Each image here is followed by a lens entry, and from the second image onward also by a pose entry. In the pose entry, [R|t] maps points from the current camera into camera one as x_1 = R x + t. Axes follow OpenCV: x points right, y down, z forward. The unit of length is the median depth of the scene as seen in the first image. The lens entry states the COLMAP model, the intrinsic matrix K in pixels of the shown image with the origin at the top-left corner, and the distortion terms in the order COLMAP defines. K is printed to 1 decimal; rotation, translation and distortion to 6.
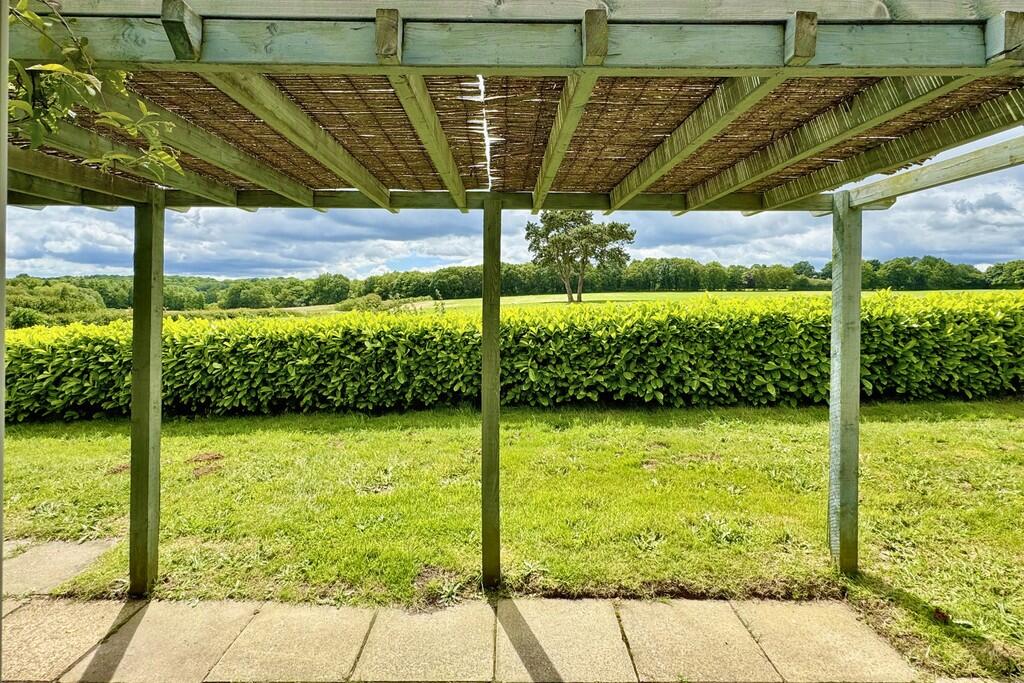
lens RADIAL K [[531.8, 0, 515.0], [0, 531.8, 339.1], [0, 0, 1]] dist [-0.005118, -0.000884]
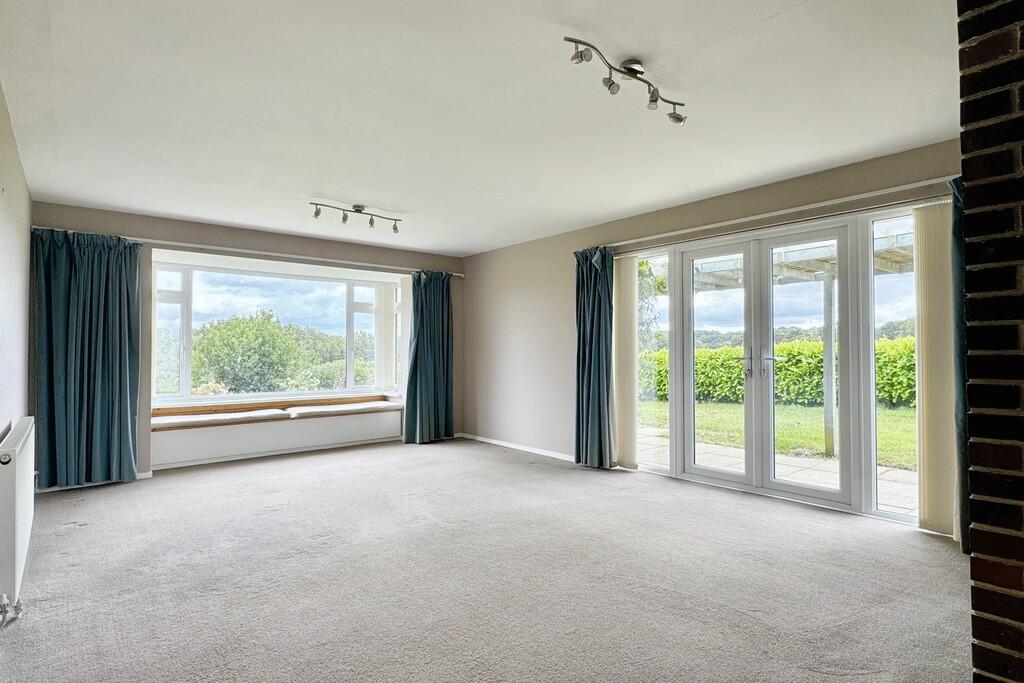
lens RADIAL K [[531.8, 0, 514.5], [0, 531.8, 345.6], [0, 0, 1]] dist [-0.005118, -0.000884]
pose [[0.638727, -0.020787, -0.769153, 0.375511], [0.005975, 0.999739, -0.022057, -0.005477], [0.769410, 0.009492, 0.638684, -0.635860]]
